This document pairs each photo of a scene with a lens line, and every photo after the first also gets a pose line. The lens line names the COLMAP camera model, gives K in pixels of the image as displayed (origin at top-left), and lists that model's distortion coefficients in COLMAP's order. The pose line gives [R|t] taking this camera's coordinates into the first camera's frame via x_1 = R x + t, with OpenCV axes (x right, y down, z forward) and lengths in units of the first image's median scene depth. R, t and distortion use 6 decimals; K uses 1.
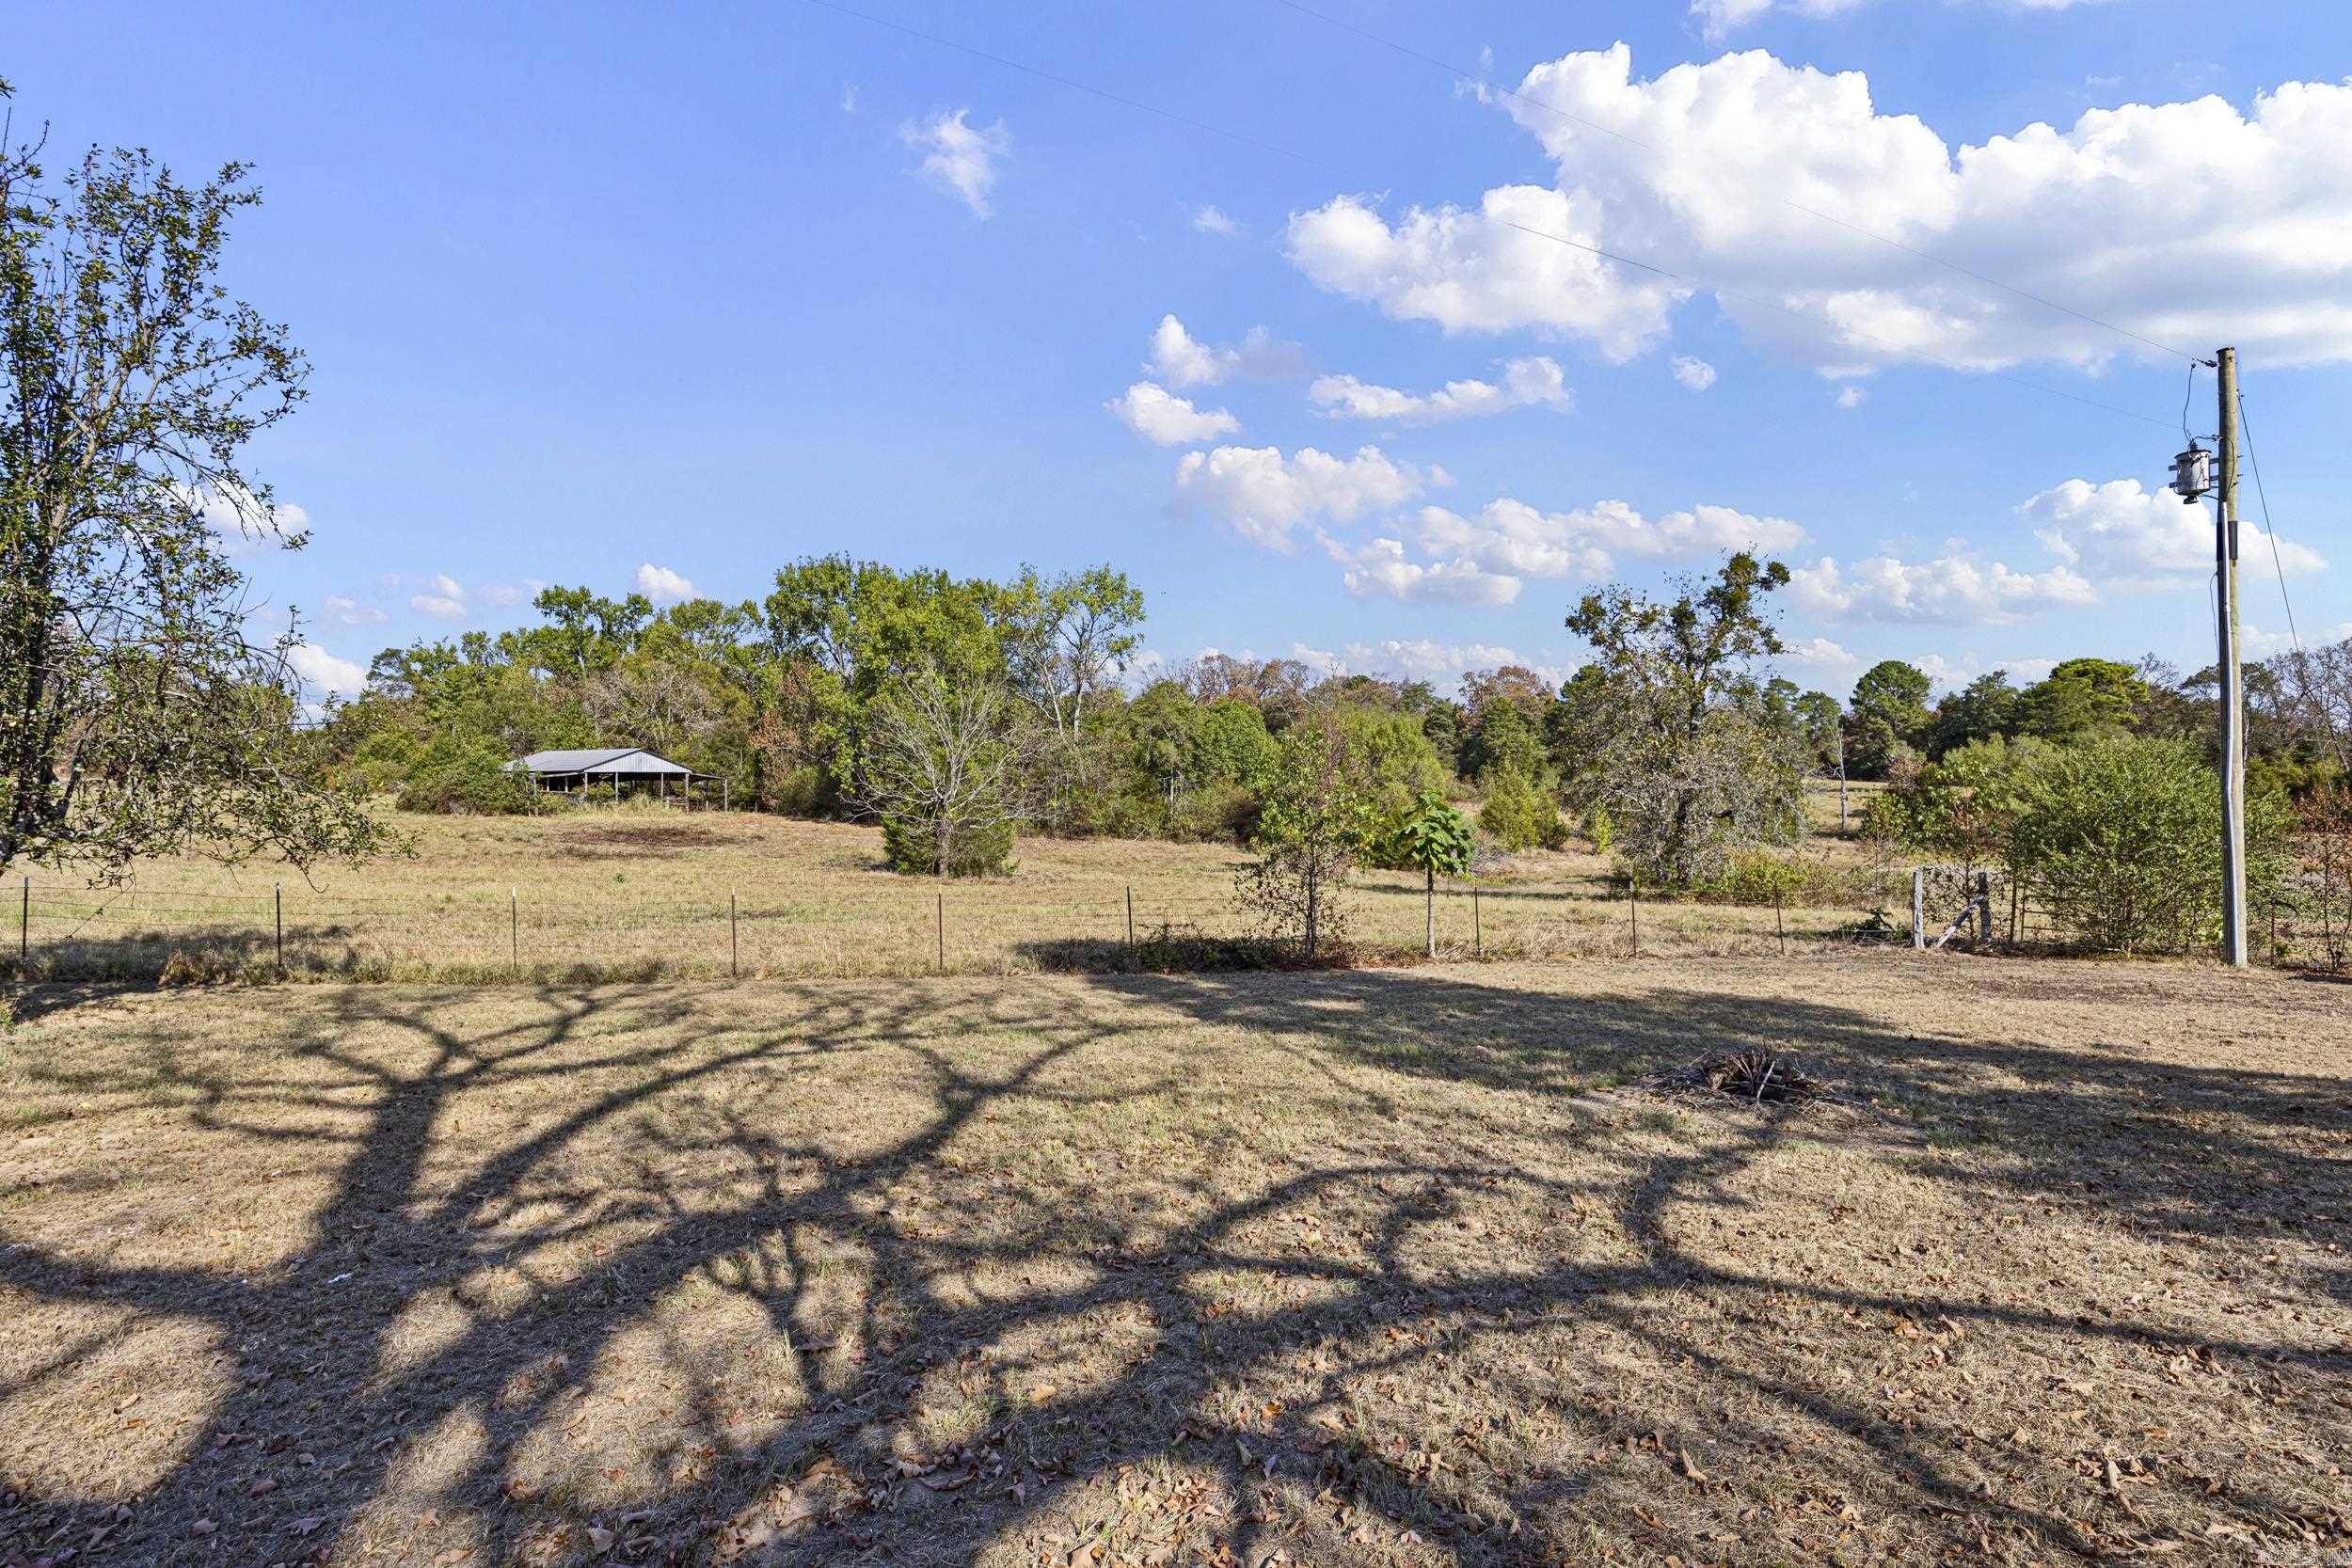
lens RADIAL K [[1054.7, 0, 1182.6], [0, 1054.7, 787.7], [0, 0, 1]] dist [-0.008030, 0.000420]
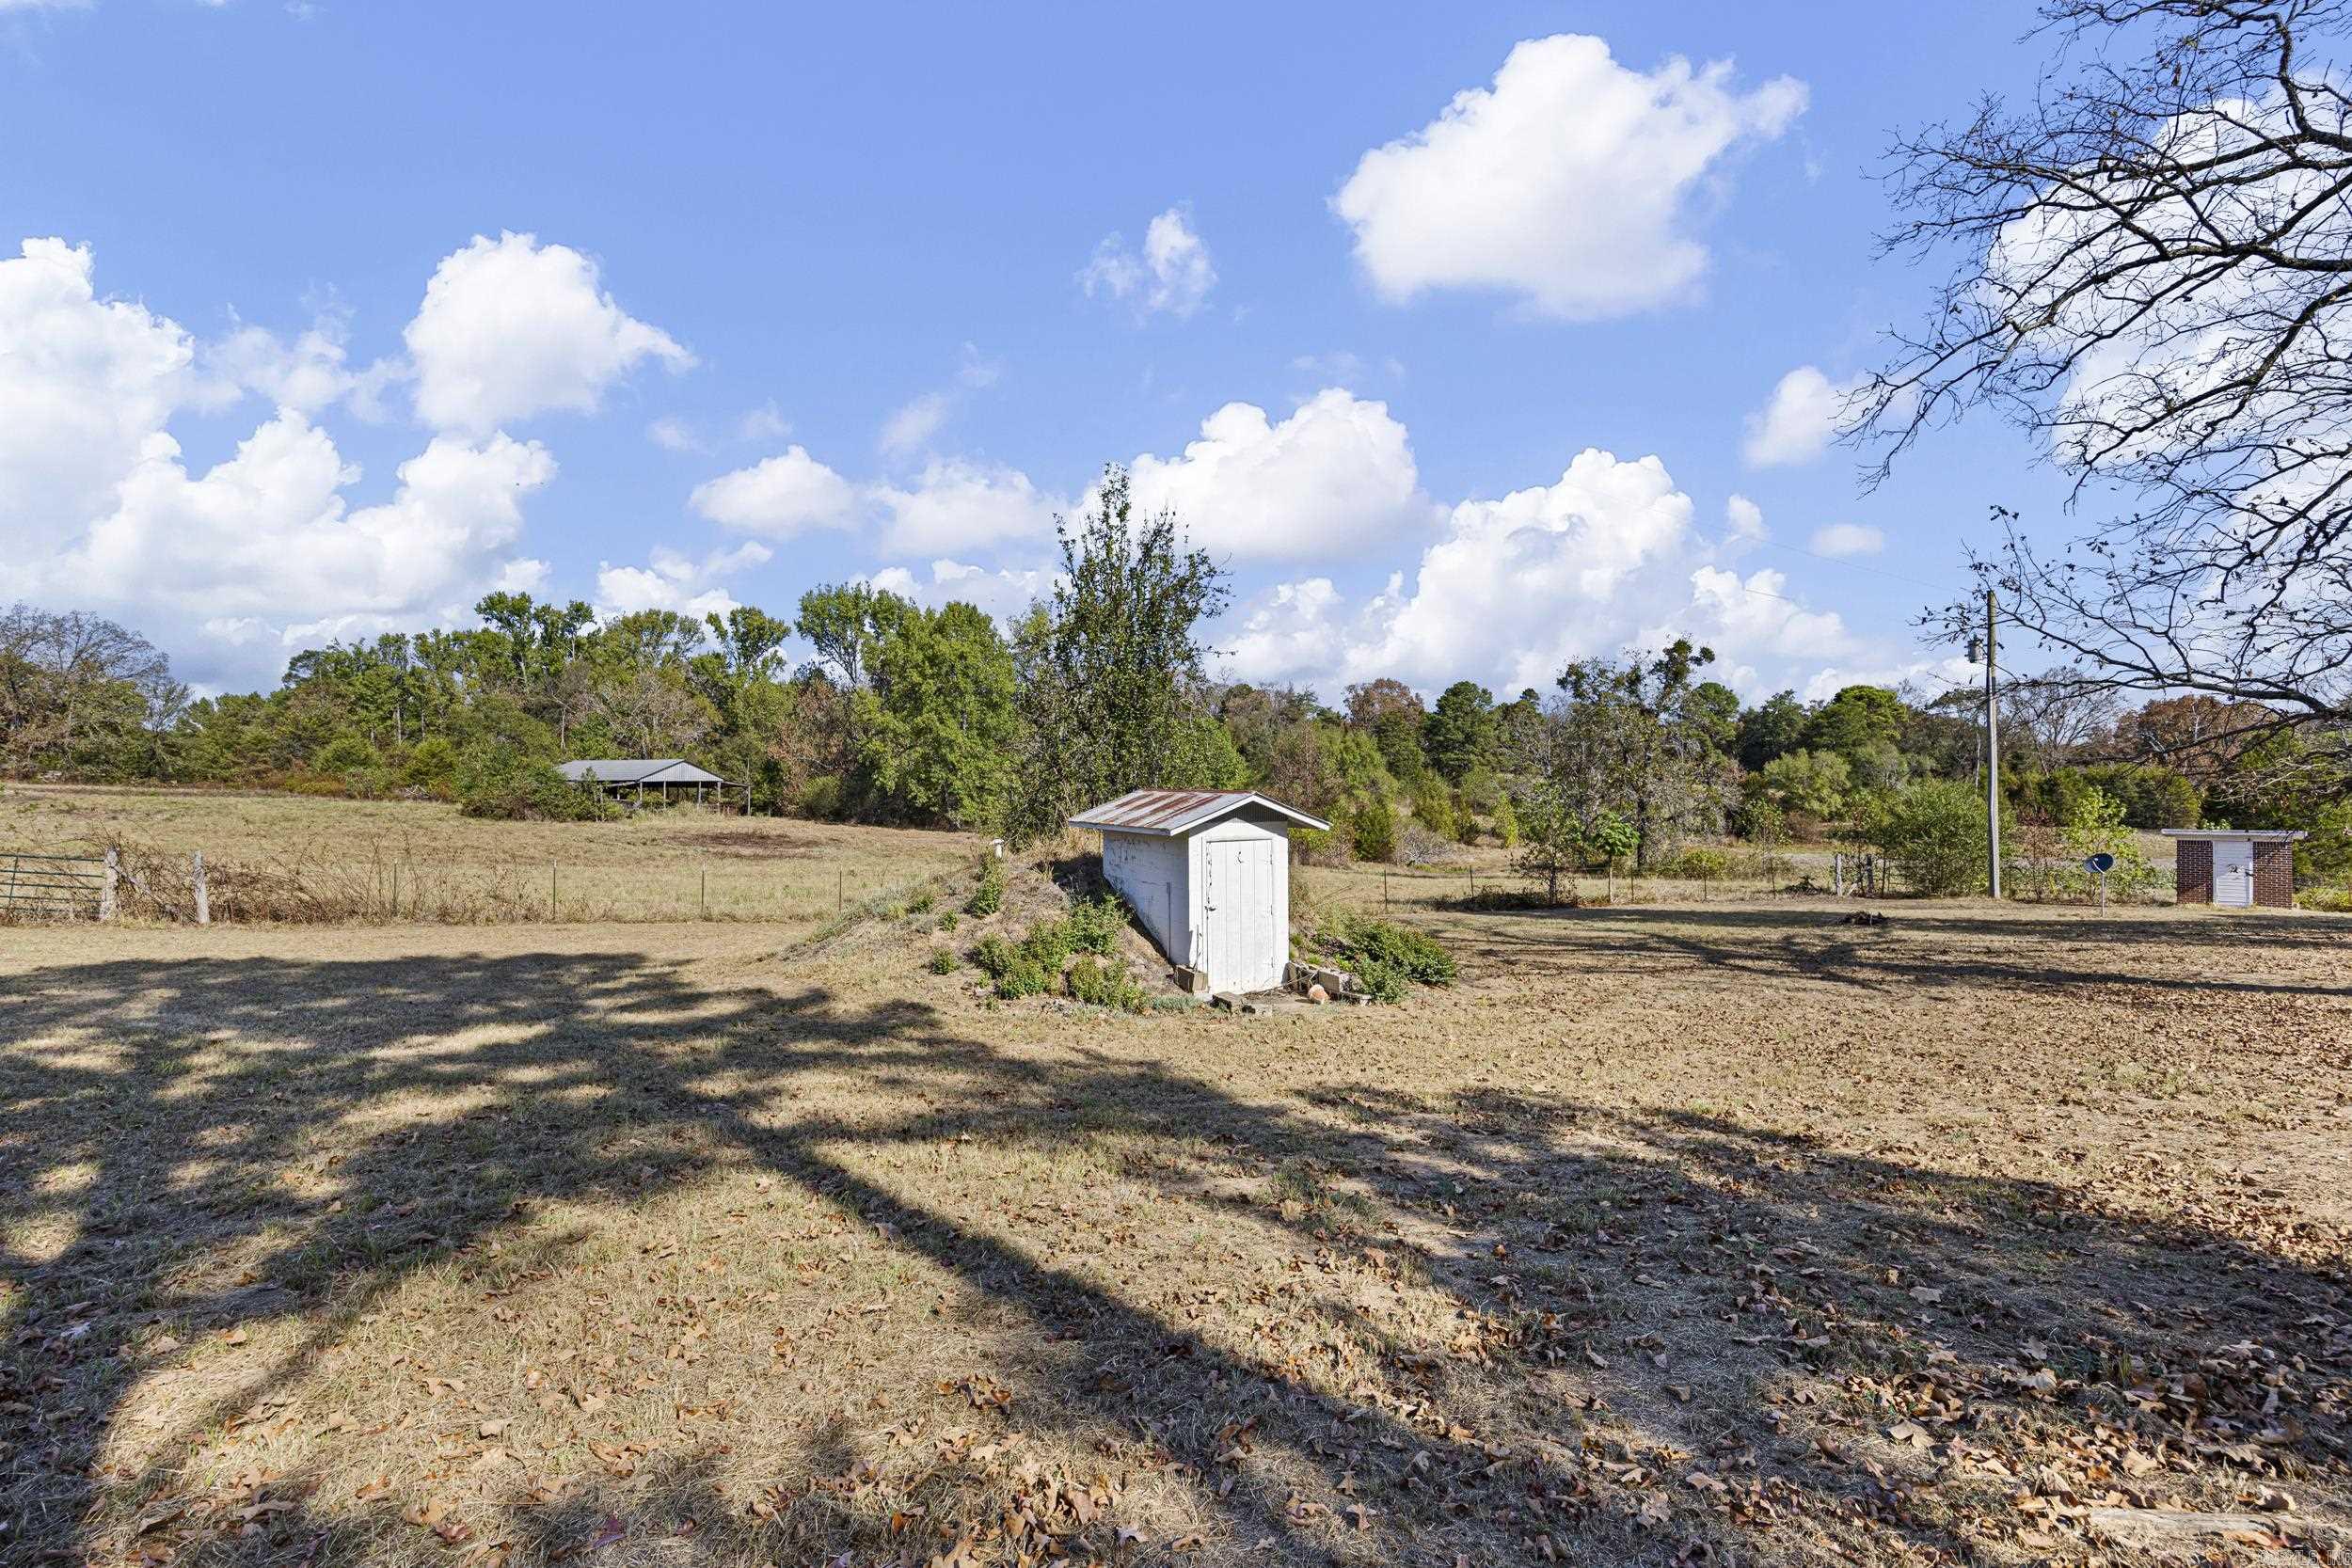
lens RADIAL K [[1054.7, 0, 1169.7], [0, 1054.7, 784.2], [0, 0, 1]] dist [-0.008030, 0.000420]
pose [[0.989874, -0.000637, 0.141950, -0.150239], [0.000800, 0.999999, -0.001095, -0.008415], [-0.141949, 0.001197, 0.989873, -0.136326]]
